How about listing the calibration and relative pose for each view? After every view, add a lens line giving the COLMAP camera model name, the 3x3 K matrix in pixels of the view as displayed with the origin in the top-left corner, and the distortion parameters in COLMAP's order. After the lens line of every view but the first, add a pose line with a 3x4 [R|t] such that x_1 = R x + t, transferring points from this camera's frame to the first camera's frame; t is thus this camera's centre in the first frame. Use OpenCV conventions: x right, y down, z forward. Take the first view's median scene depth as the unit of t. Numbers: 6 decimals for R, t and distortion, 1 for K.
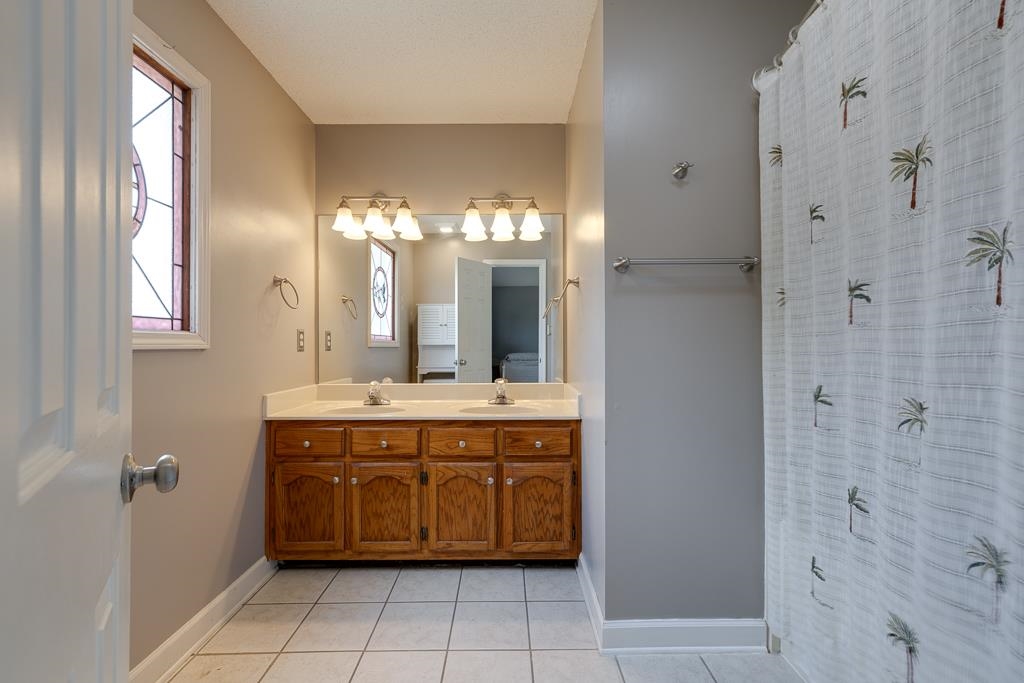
lens RADIAL K [[455.2, 0, 511.8], [0, 455.2, 342.7], [0, 0, 1]] dist [0.009051, -0.001511]
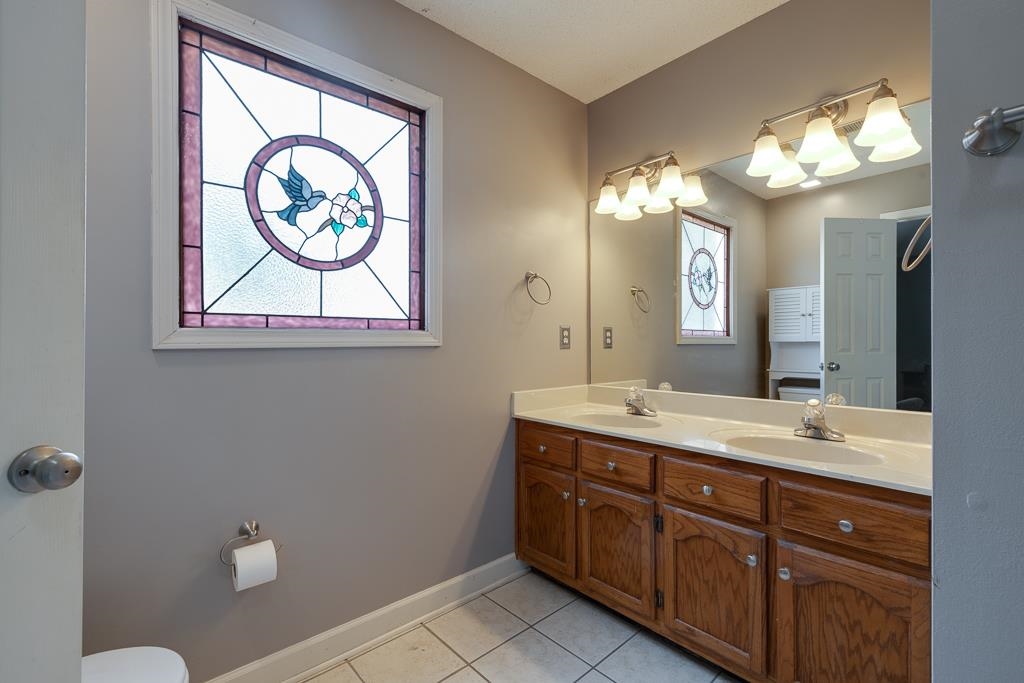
lens RADIAL K [[455.2, 0, 511.4], [0, 455.2, 341.7], [0, 0, 1]] dist [0.009051, -0.001511]
pose [[0.651217, -0.000569, -0.758891, 0.211597], [0.004888, 0.999982, 0.003445, 0.000176], [0.758876, -0.005953, 0.651208, 0.342729]]
